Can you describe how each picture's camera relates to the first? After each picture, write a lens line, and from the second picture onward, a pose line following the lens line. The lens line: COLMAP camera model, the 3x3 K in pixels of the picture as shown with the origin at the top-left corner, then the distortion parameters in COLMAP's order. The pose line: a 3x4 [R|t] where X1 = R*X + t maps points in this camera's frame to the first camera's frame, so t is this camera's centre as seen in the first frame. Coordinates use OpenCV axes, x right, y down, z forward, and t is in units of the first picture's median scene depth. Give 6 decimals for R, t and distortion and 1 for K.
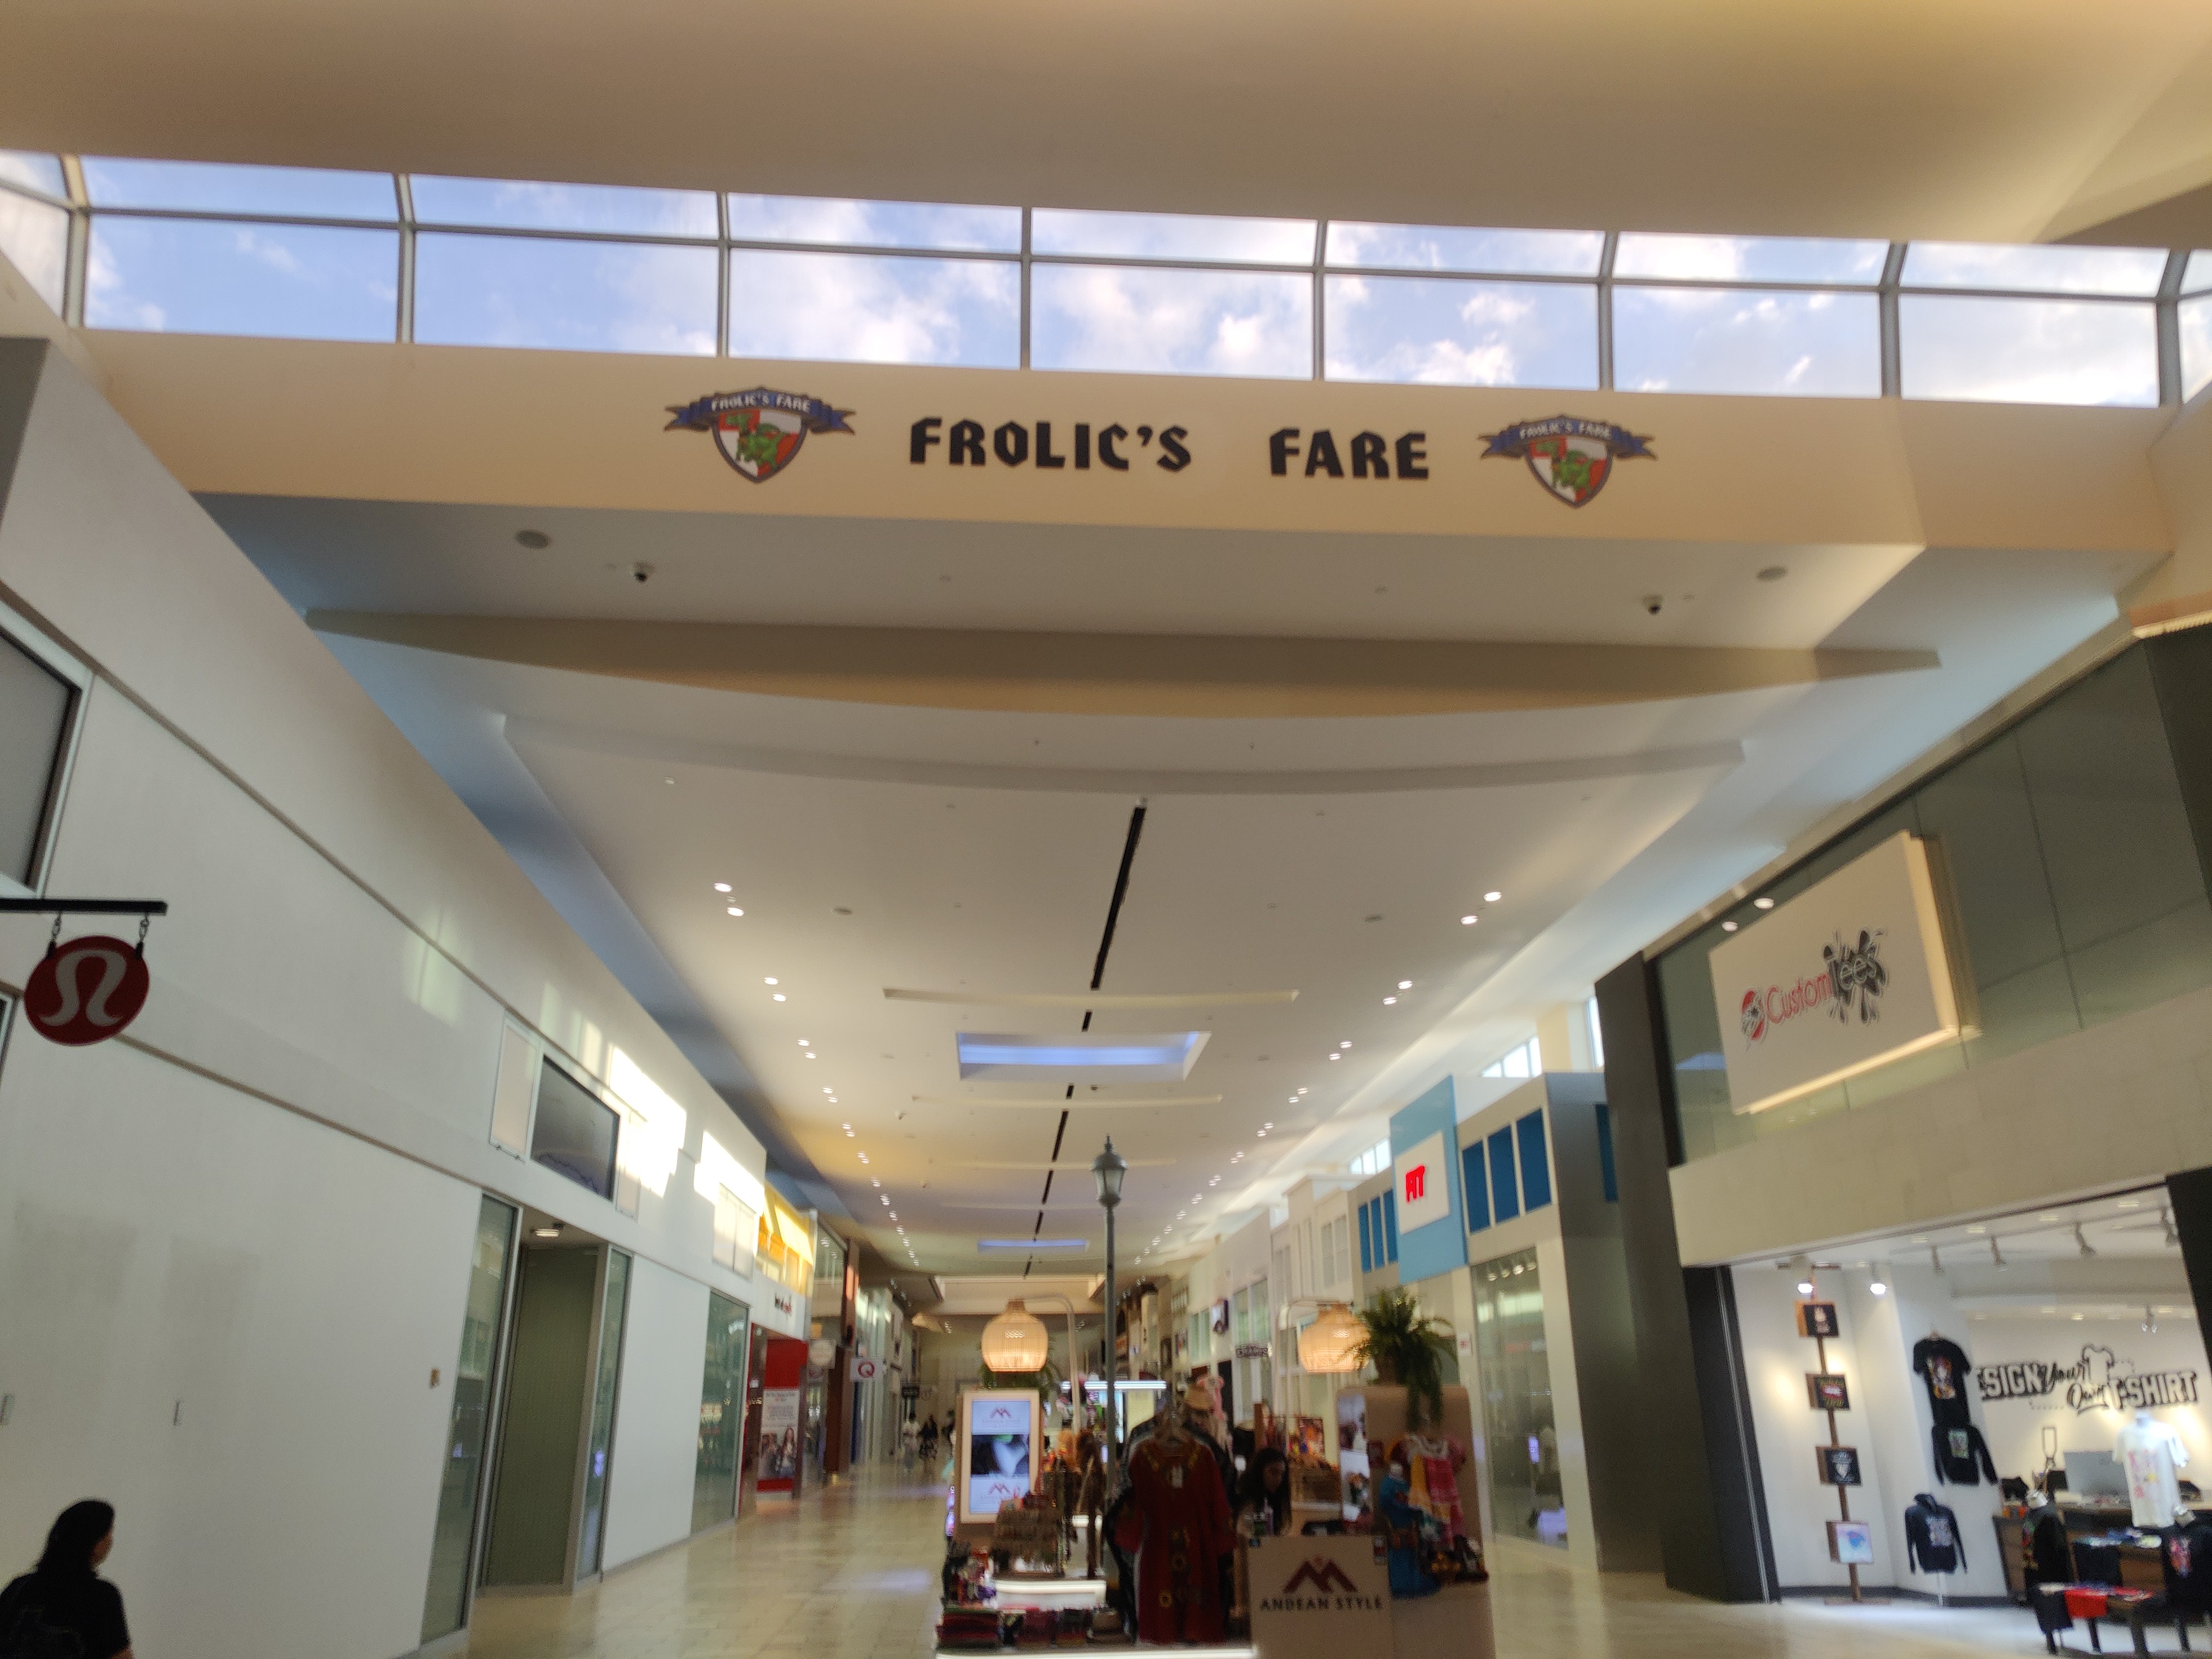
lens RADIAL K [[1619.2, 0, 1103.5], [0, 1619.2, 822.9], [0, 0, 1]] dist [0.025125, -0.006263]
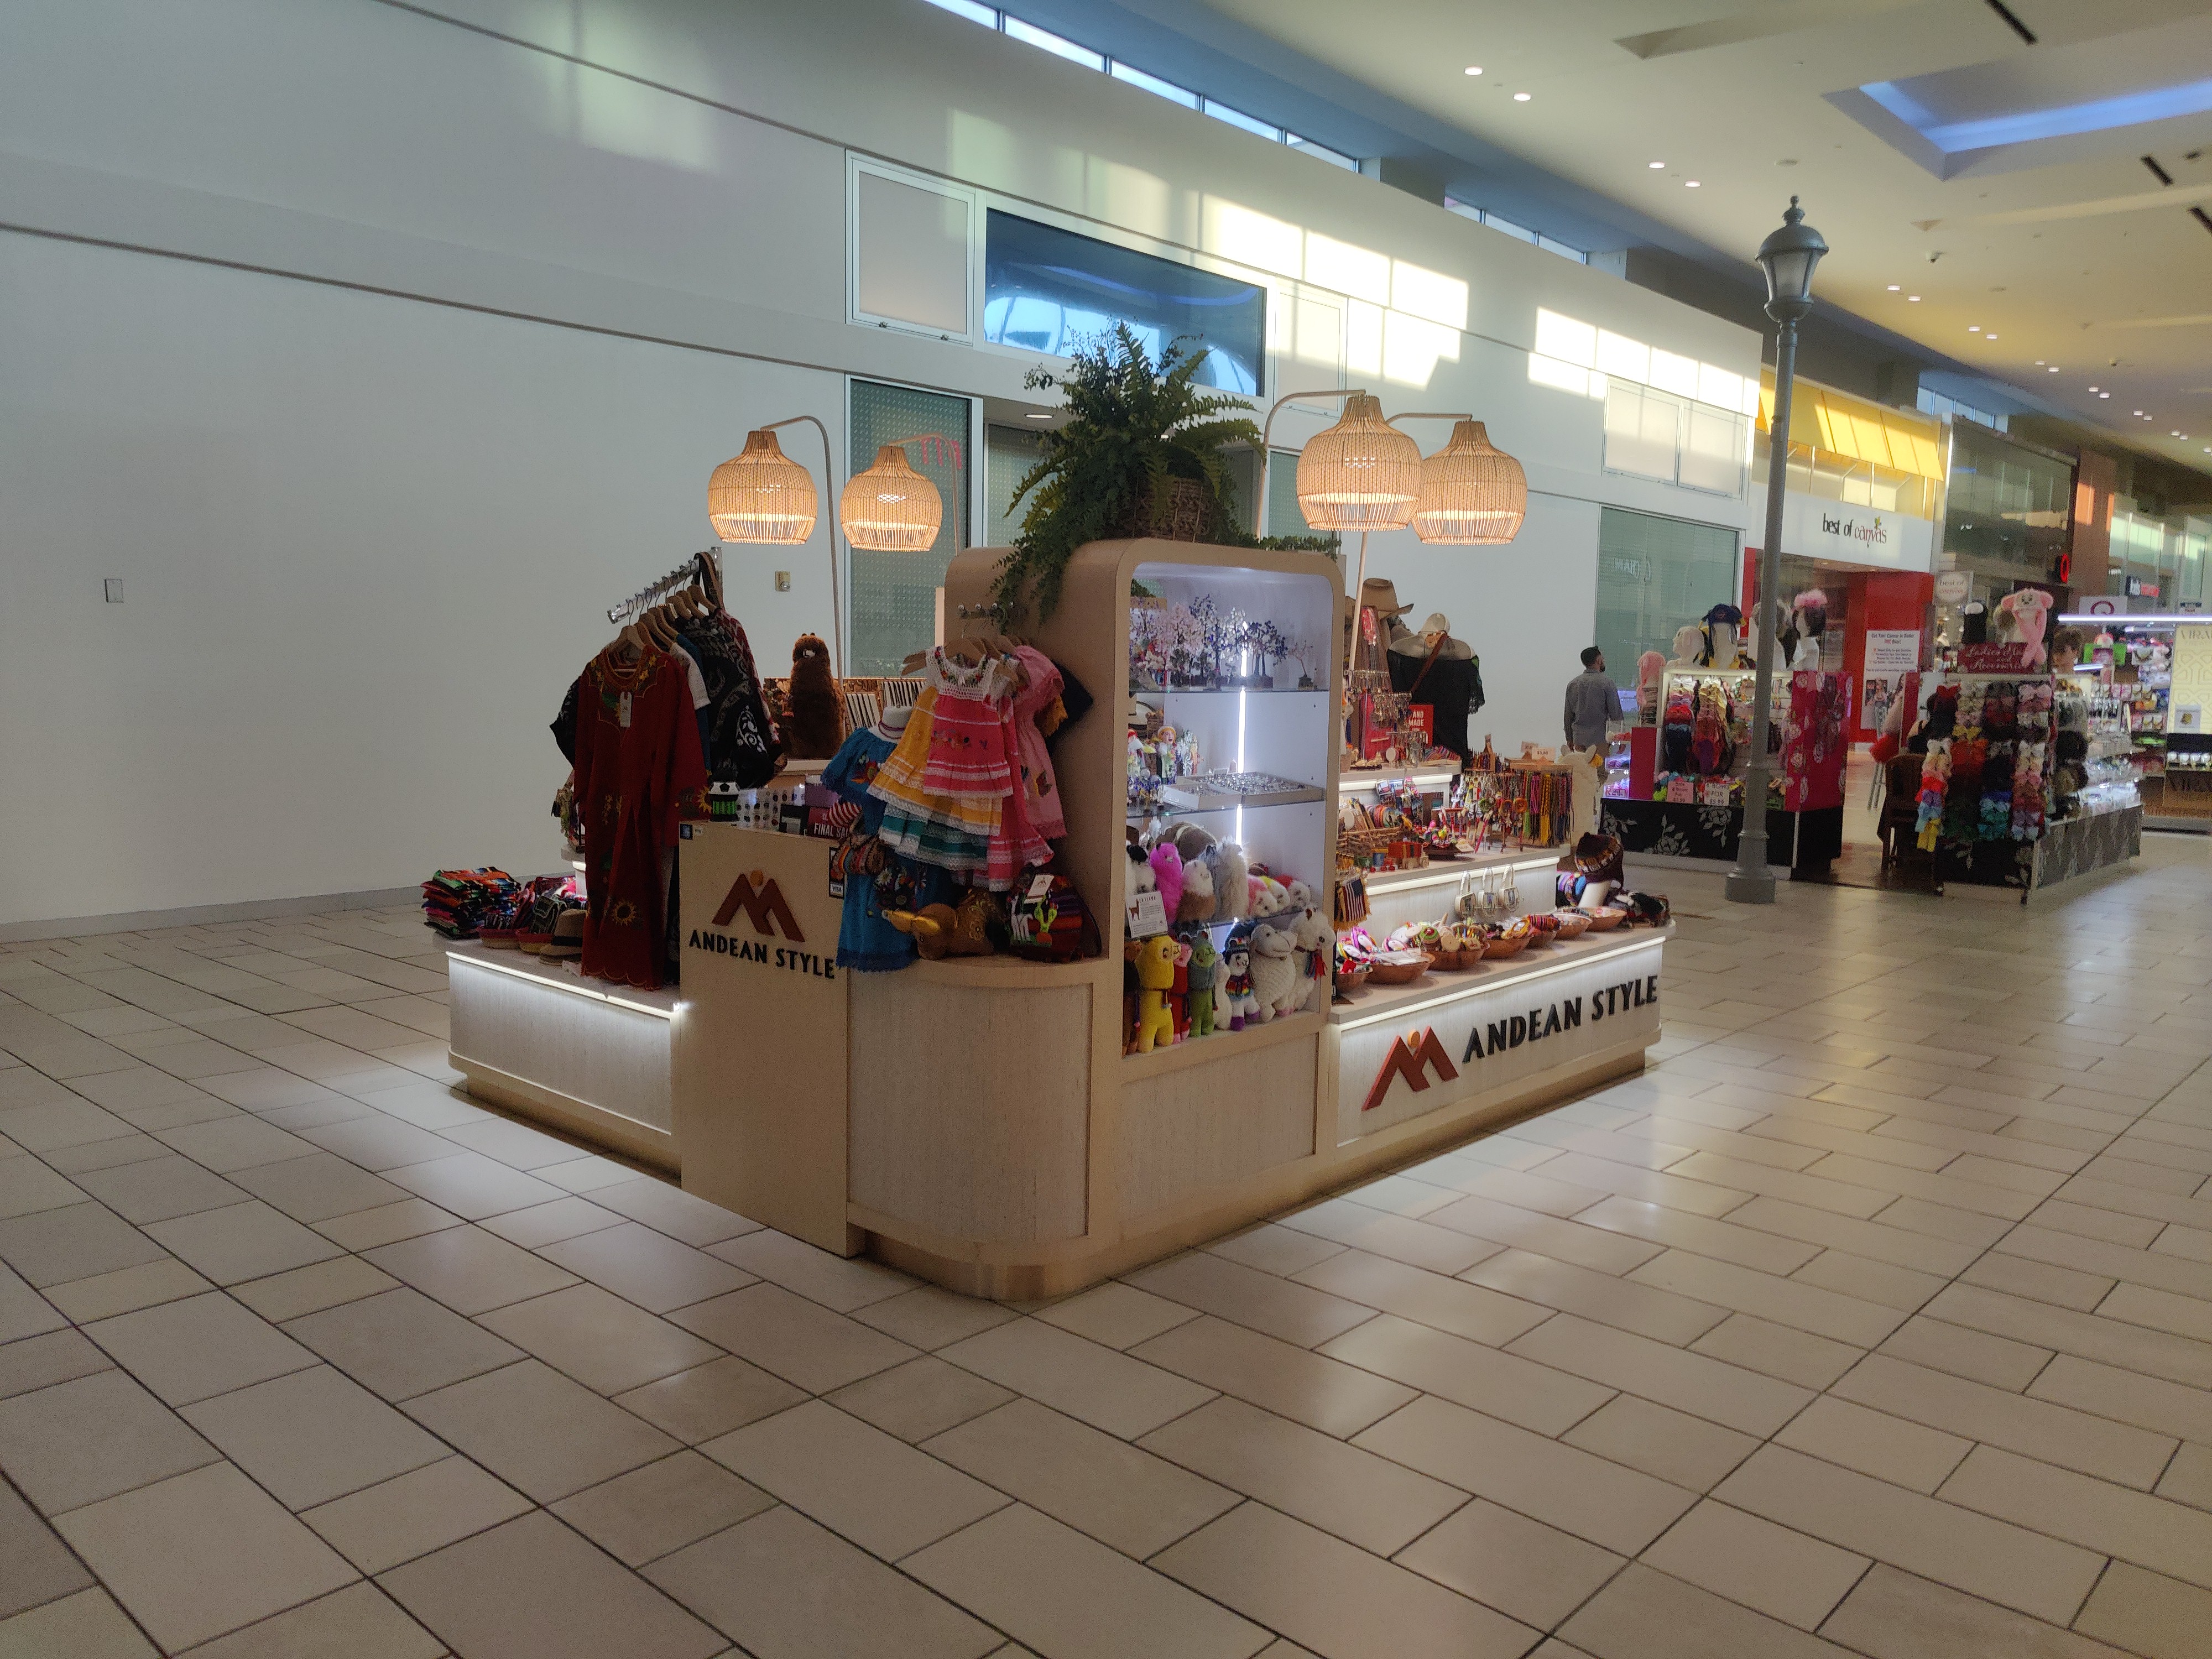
lens RADIAL K [[1619.2, 0, 1106.8], [0, 1619.2, 839.6], [0, 0, 1]] dist [0.025125, -0.006263]
pose [[0.694797, 0.100953, -0.712085, 0.559744], [0.224304, 0.910299, 0.347912, 0.294194], [0.683333, -0.401452, 0.609829, 0.775405]]
